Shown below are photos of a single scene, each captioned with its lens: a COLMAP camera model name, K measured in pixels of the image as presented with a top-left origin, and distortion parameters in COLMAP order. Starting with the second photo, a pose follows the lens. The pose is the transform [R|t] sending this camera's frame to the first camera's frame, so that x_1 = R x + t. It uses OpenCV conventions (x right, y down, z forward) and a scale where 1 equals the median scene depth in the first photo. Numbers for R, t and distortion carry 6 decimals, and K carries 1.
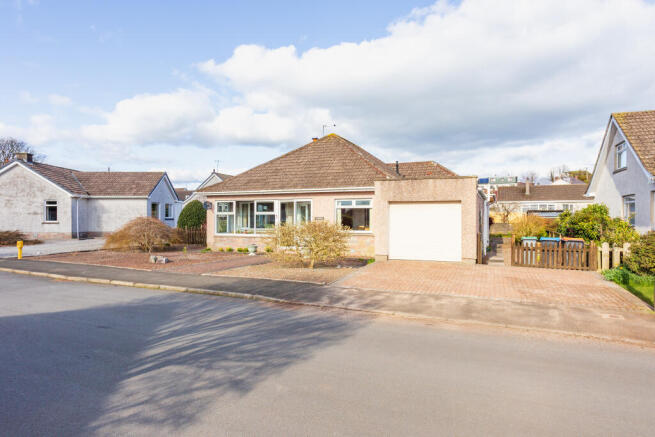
lens RADIAL K [[417.7, 0, 327.5], [0, 417.7, 218.5], [0, 0, 1]] dist [-0.006855, -0.001005]
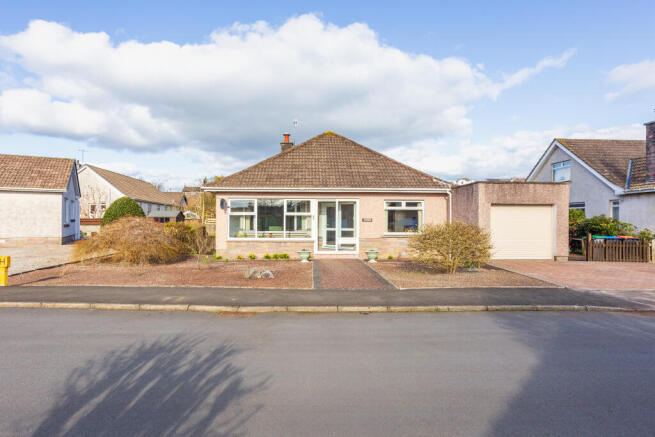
lens RADIAL K [[384.2, 0, 327.5], [0, 384.2, 218.5], [0, 0, 1]] dist [0.001650, 0.003233]
pose [[0.895560, 0.002320, 0.444935, -0.430090], [-0.001578, 0.999997, -0.002037, -0.001214], [-0.444939, 0.001122, 0.895560, 0.233357]]
